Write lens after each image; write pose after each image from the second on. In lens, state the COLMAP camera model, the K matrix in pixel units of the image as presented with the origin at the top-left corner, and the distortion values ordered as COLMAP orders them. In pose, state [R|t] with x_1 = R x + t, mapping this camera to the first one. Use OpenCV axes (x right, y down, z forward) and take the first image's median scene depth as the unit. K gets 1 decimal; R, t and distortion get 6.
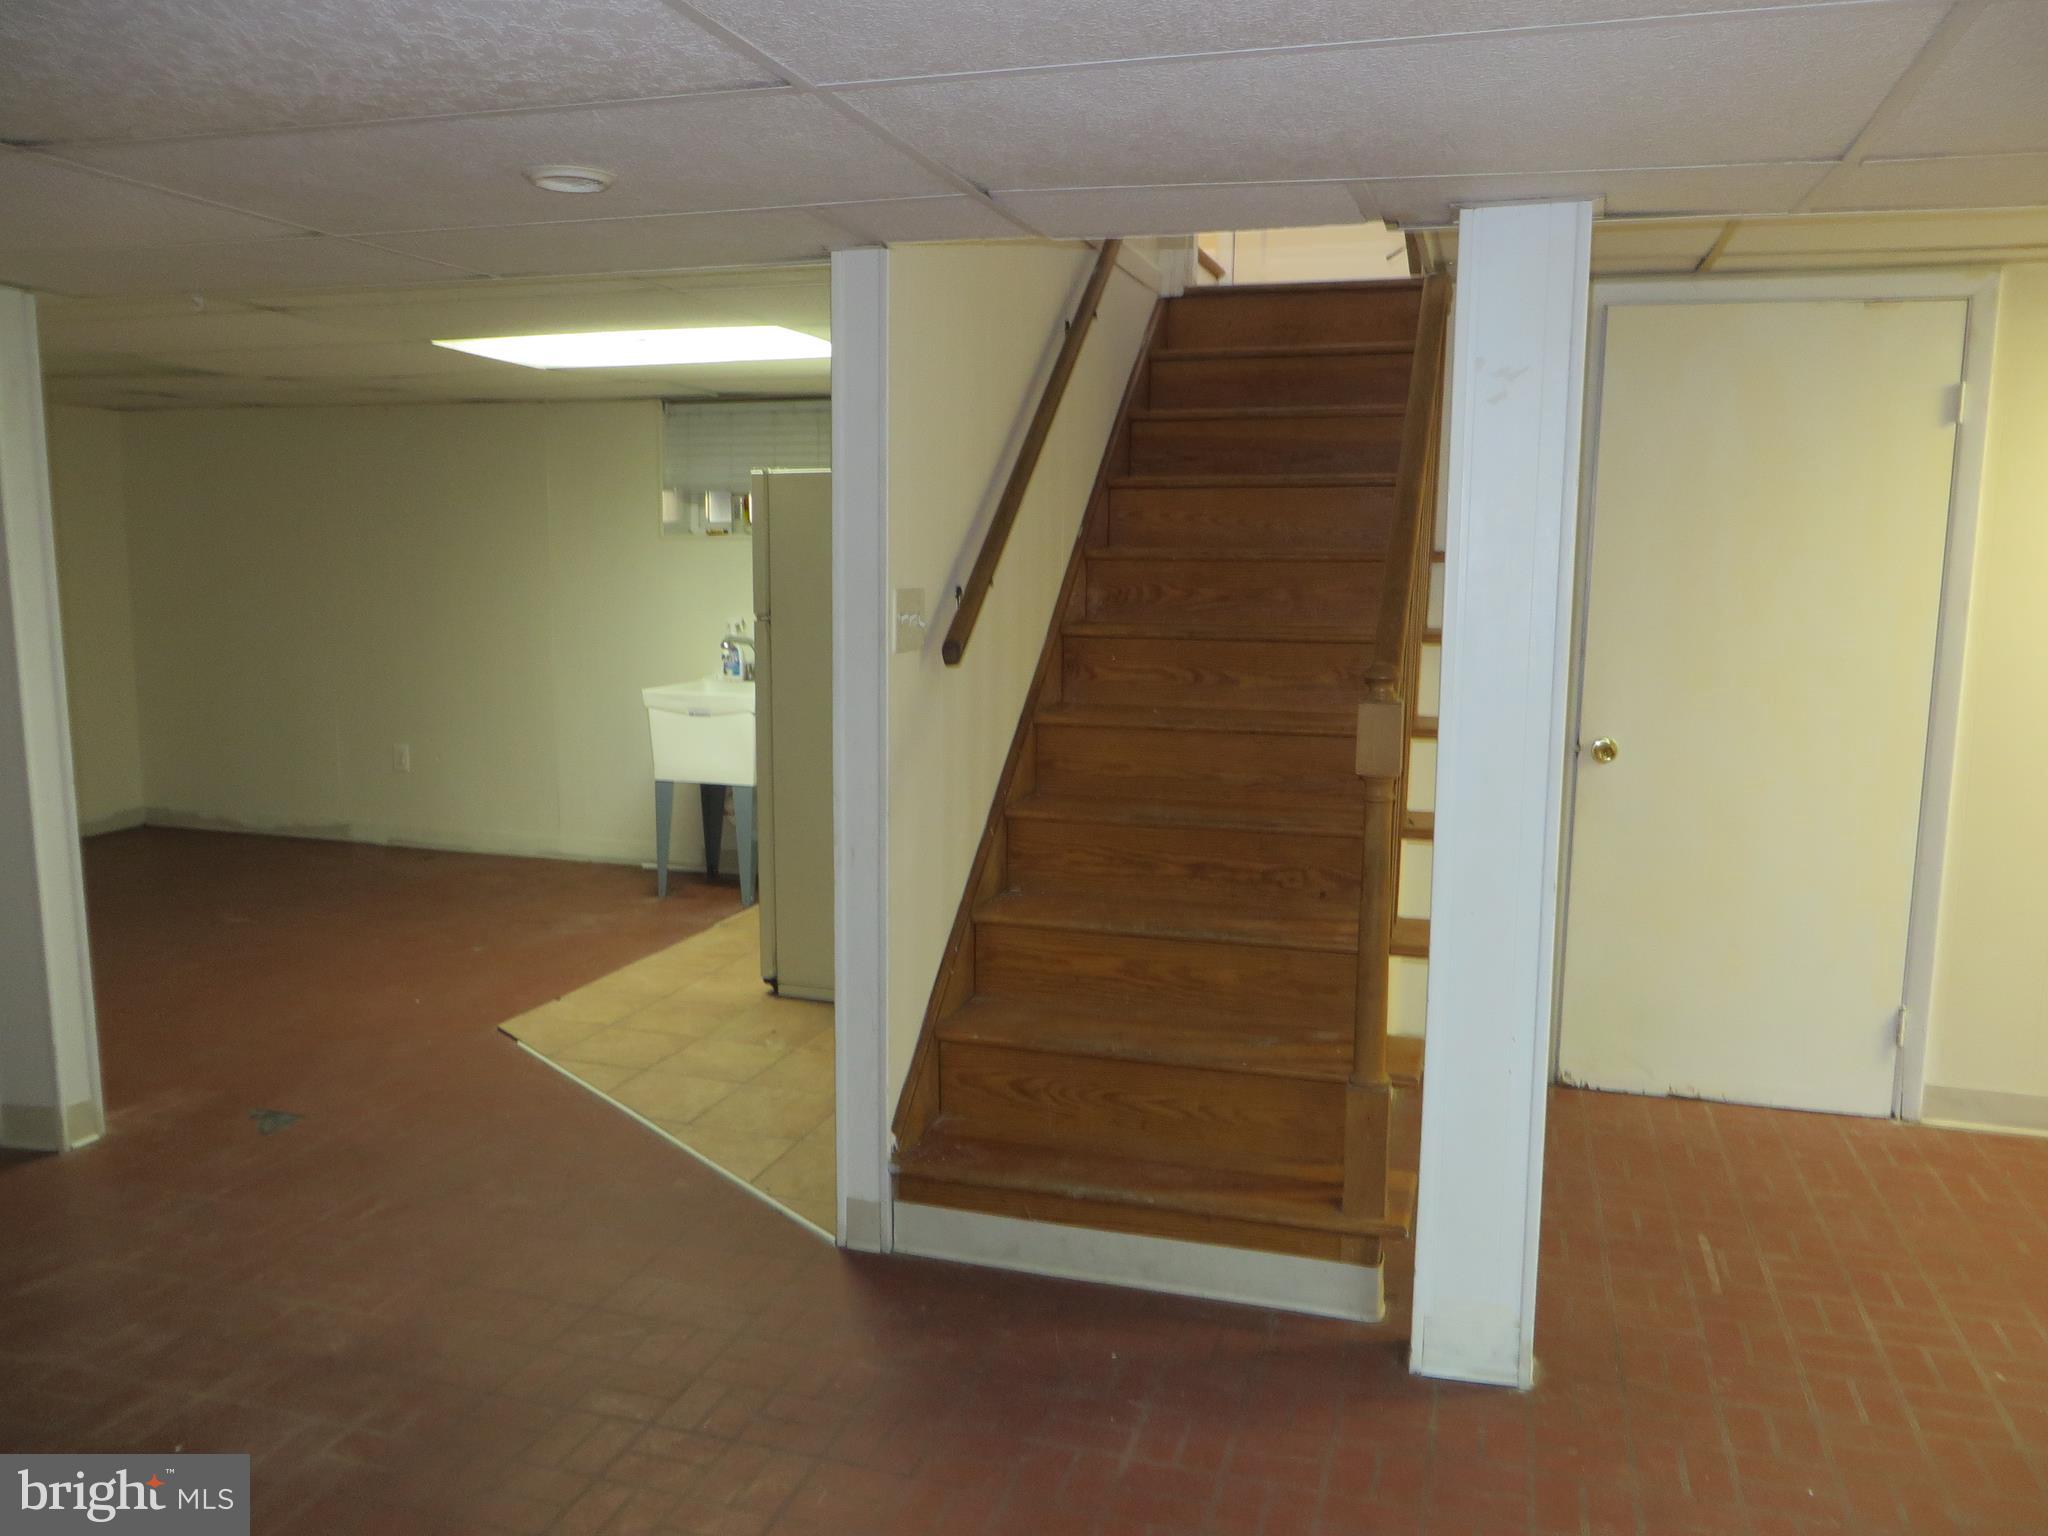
lens RADIAL K [[1541.4, 0, 1020.2], [0, 1541.4, 751.4], [0, 0, 1]] dist [-0.015984, 0.008020]
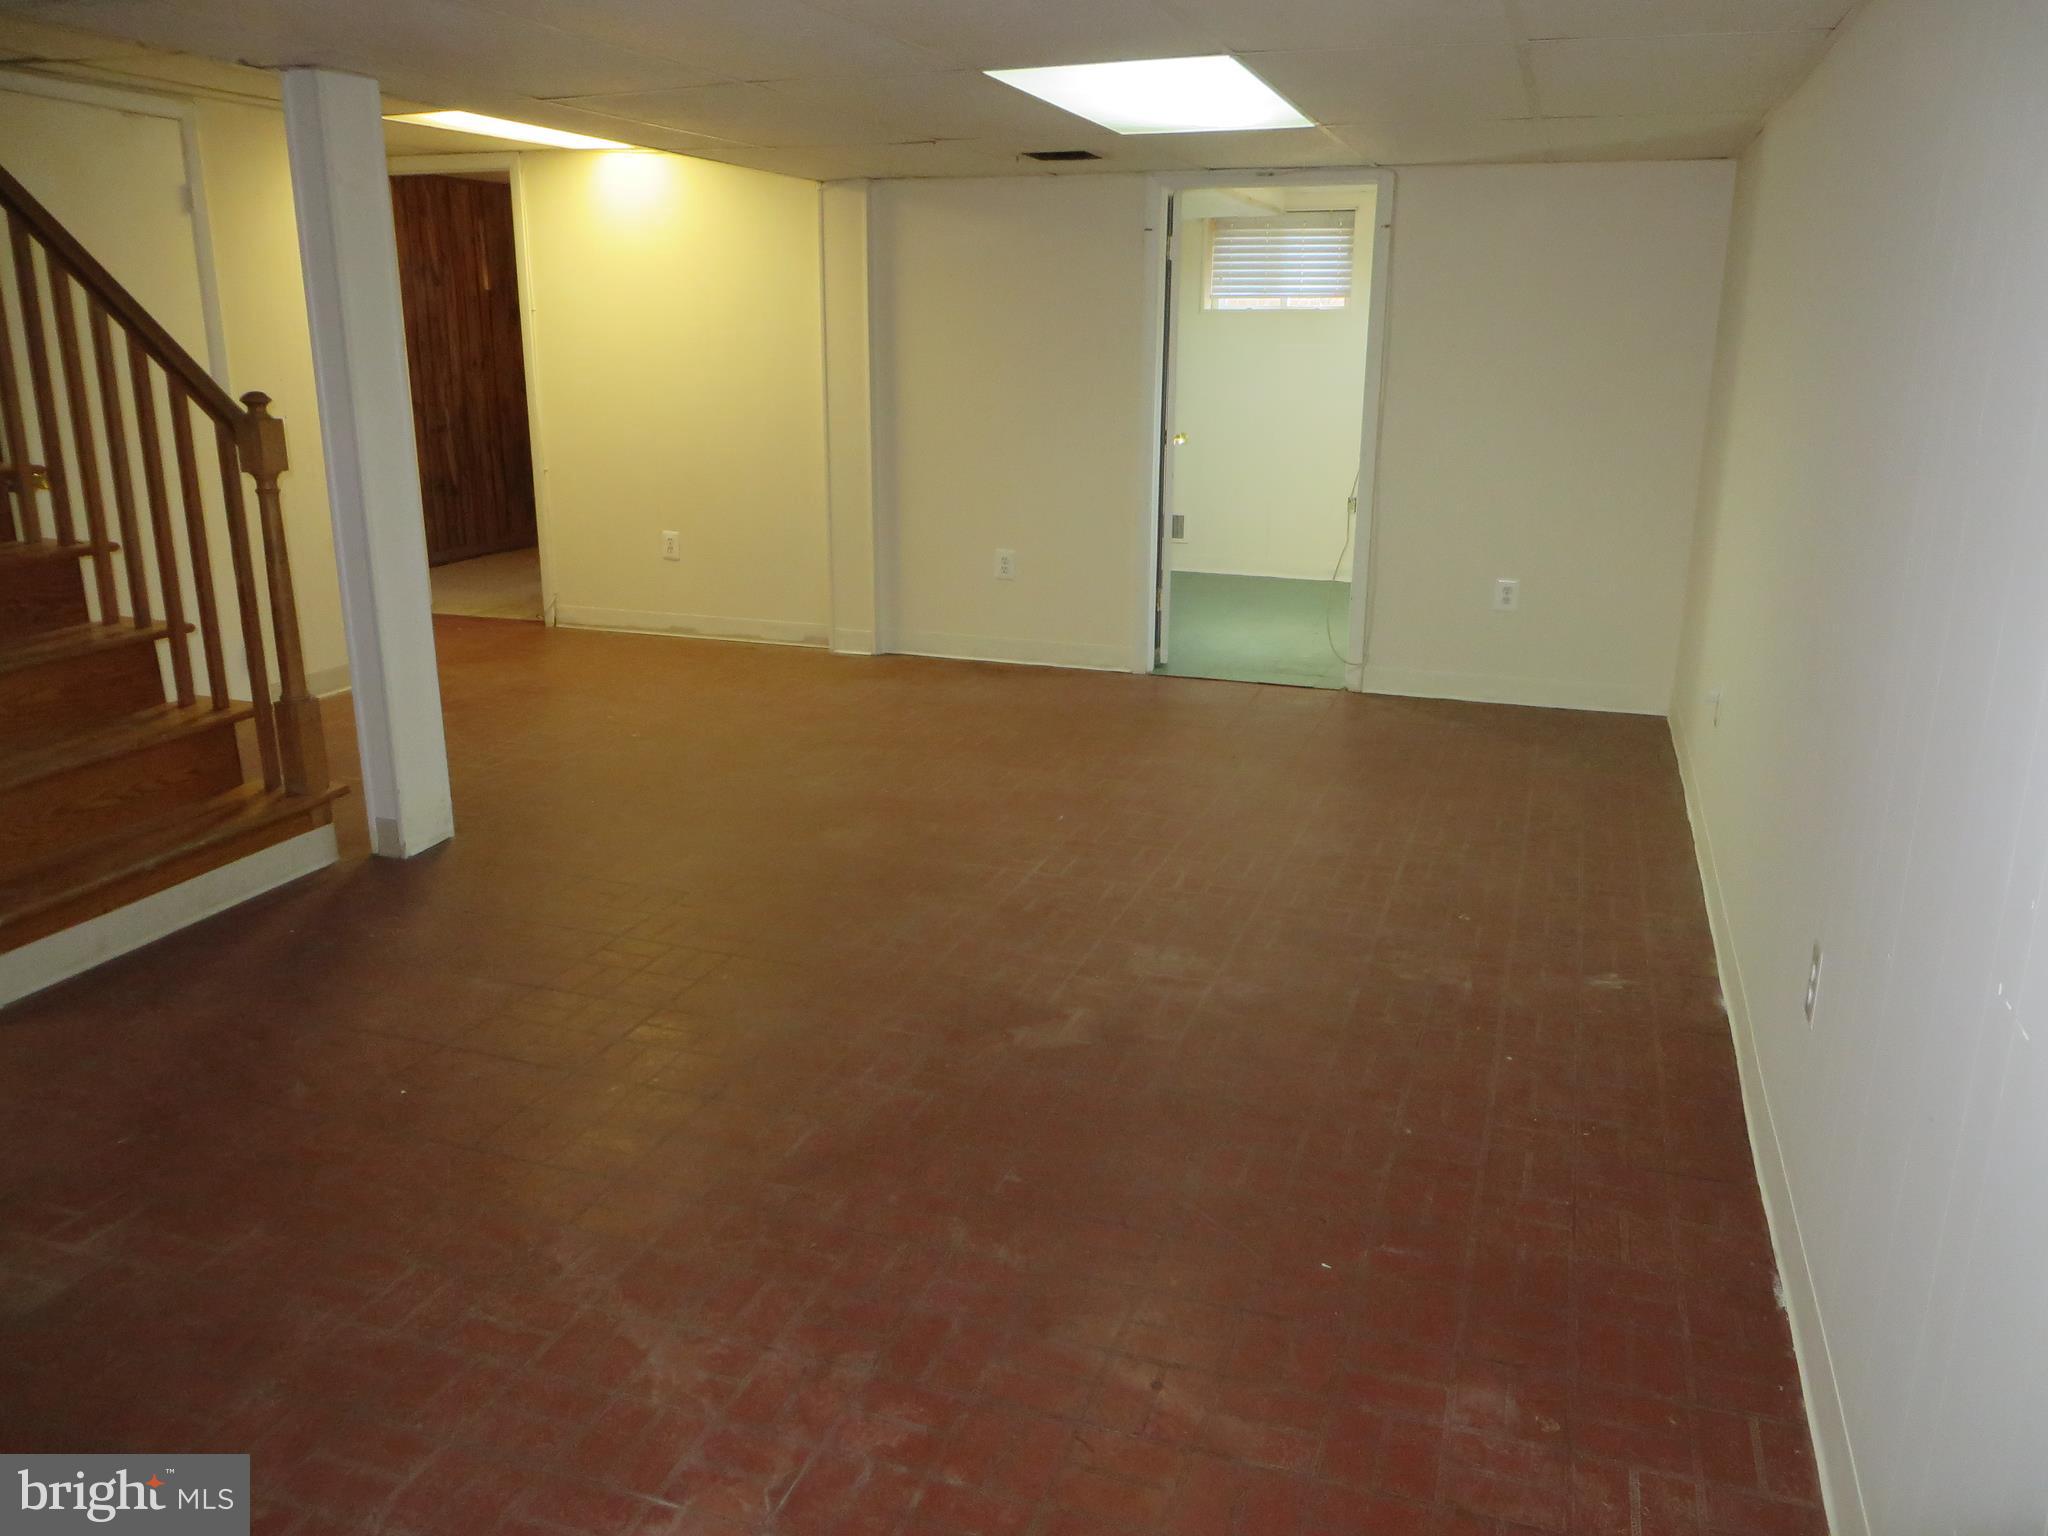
lens RADIAL K [[1541.4, 0, 1026.5], [0, 1541.4, 768.5], [0, 0, 1]] dist [-0.015984, 0.008020]
pose [[0.048638, -0.287587, 0.956519, -0.969105], [0.138441, 0.950350, 0.278692, -0.017616], [-0.989176, 0.118866, 0.086036, 0.210340]]
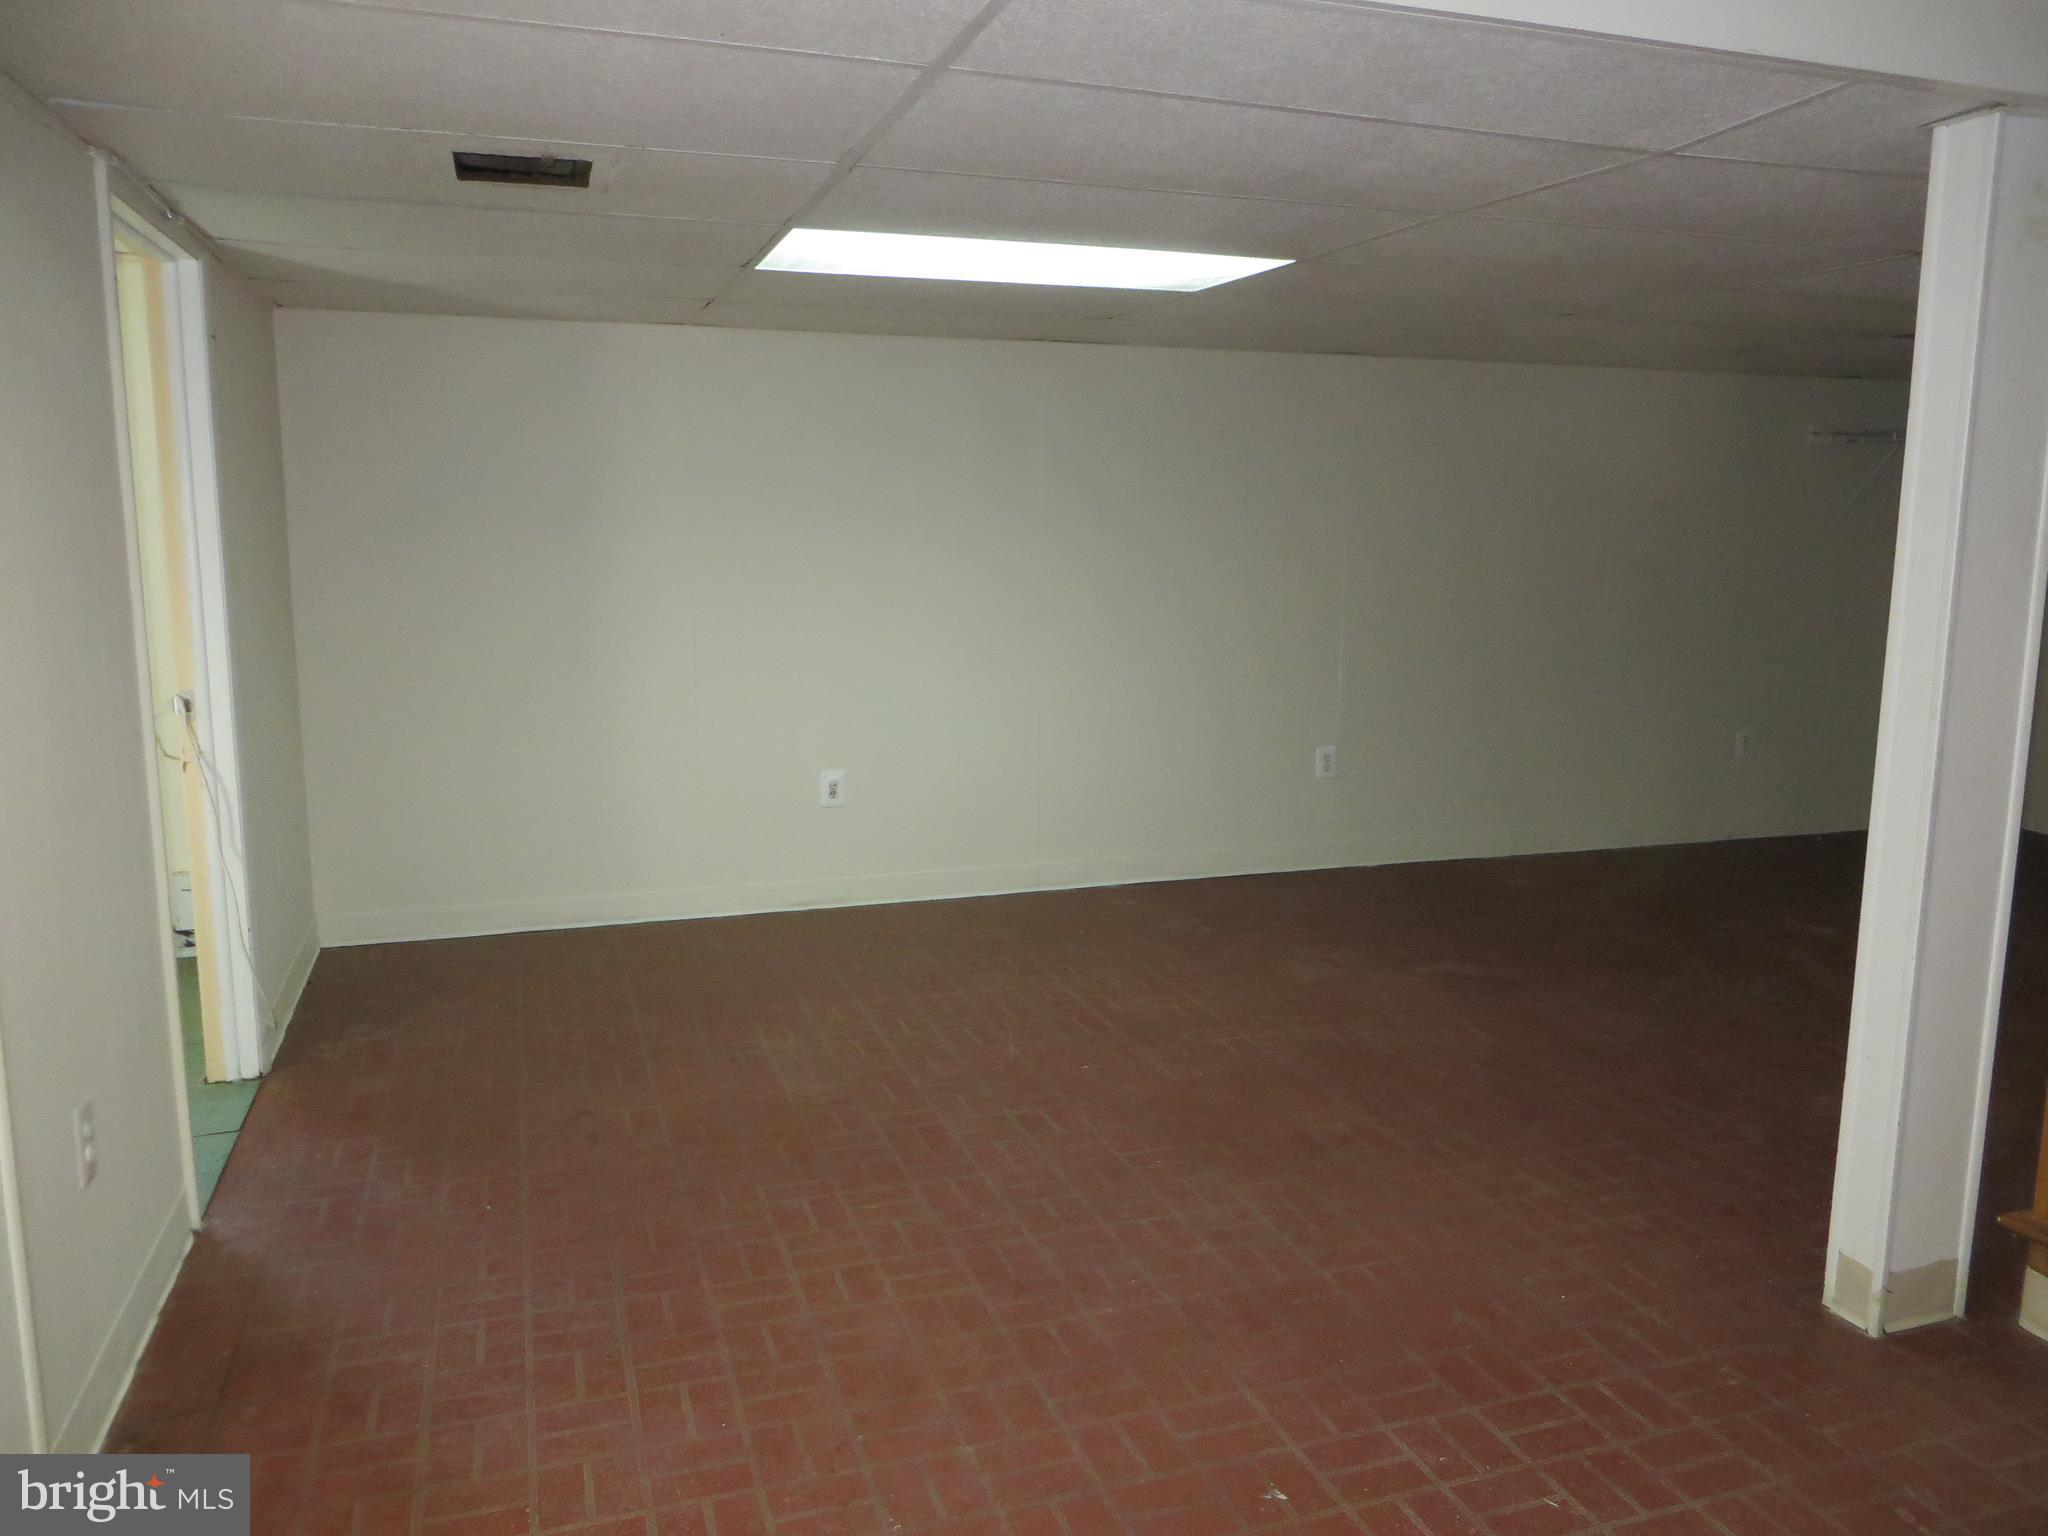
lens RADIAL K [[1541.4, 0, 1024.2], [0, 1541.4, 764.5], [0, 0, 1]] dist [-0.015984, 0.008020]
pose [[-0.813013, 0.080945, -0.576591, 1.081572], [-0.088742, 0.961493, 0.260108, -0.116573], [0.575443, 0.262639, -0.774523, 1.140928]]
